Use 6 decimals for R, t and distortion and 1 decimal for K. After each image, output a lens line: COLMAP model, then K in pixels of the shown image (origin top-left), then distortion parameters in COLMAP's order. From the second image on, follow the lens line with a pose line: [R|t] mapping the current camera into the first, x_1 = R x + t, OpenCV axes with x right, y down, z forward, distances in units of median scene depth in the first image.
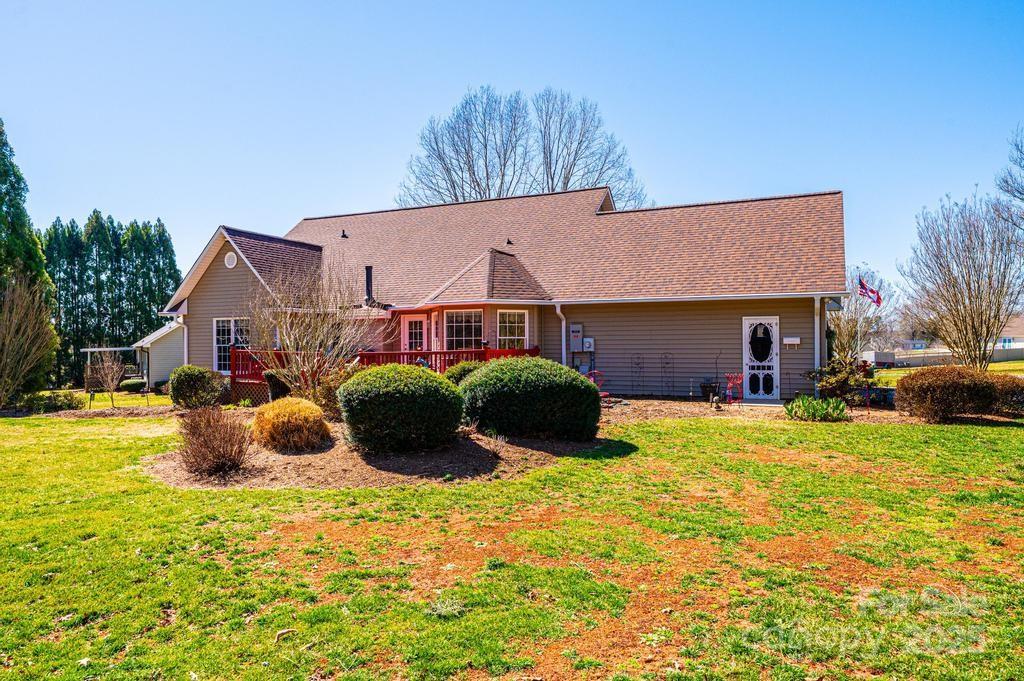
lens RADIAL K [[692.8, 0, 512.2], [0, 692.8, 341.6], [0, 0, 1]] dist [0.002401, 0.001944]
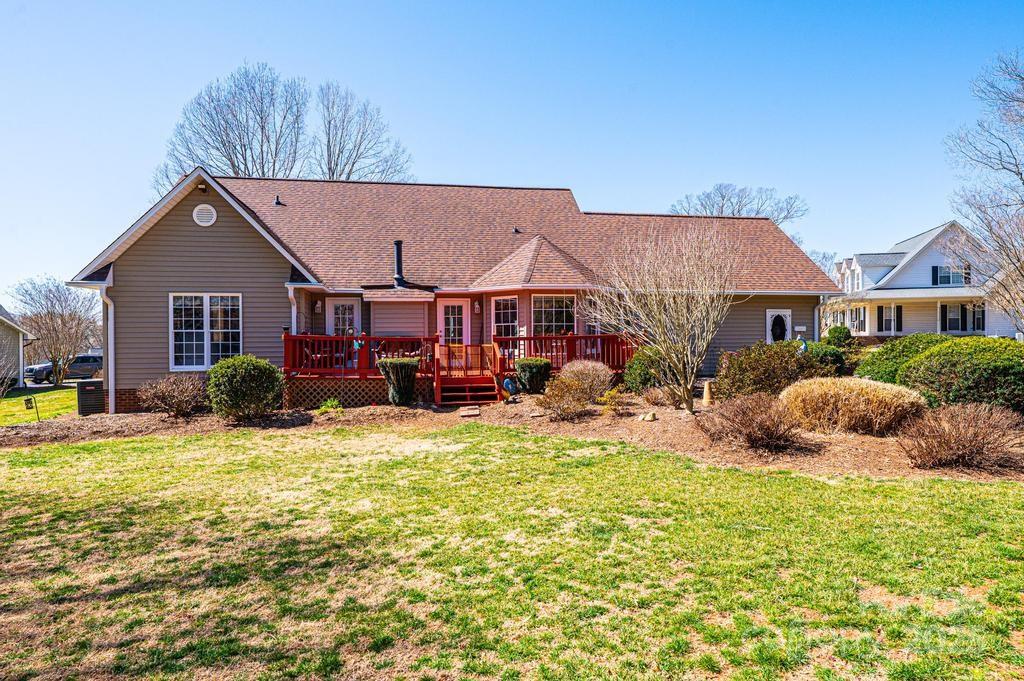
lens RADIAL K [[597.3, 0, 510.7], [0, 597.3, 342.3], [0, 0, 1]] dist [0.007210, 0.000119]
pose [[0.823527, -0.003874, 0.567264, -0.526592], [-0.001143, 0.999963, 0.008488, 0.012292], [-0.567276, -0.007639, 0.823493, 0.303049]]
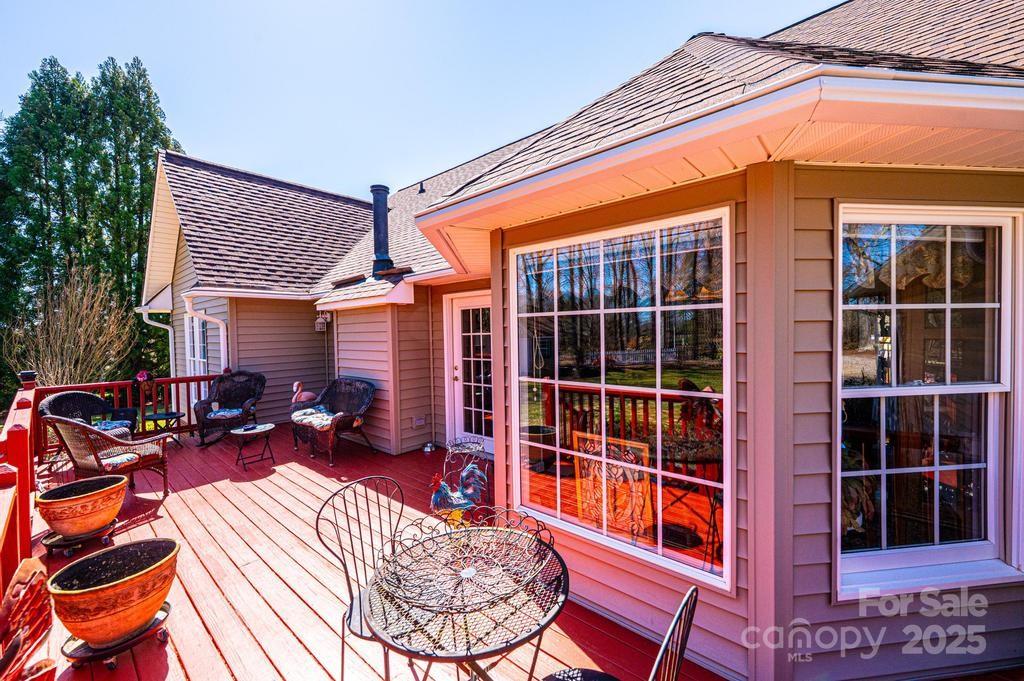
lens RADIAL K [[411.8, 0, 511.6], [0, 411.8, 343.3], [0, 0, 1]] dist [-0.000329, 0.000133]
pose [[0.961279, -0.001863, -0.275572, -0.055346], [0.012516, 0.999240, 0.036904, -0.018624], [0.275294, -0.038924, 0.960572, 0.780581]]
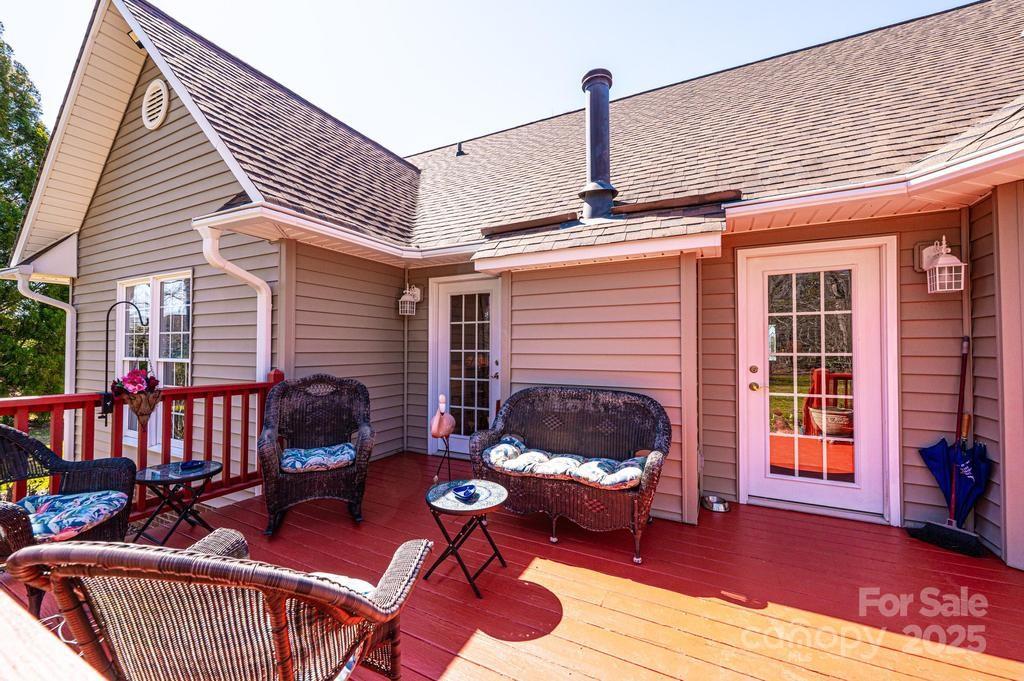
lens RADIAL K [[411.8, 0, 514.4], [0, 411.8, 342.9], [0, 0, 1]] dist [-0.000329, 0.000133]
pose [[0.999604, 0.011432, -0.025701, -0.238326], [-0.011760, 0.999851, -0.012637, -0.002136], [0.025552, 0.012934, 0.999590, 0.852642]]
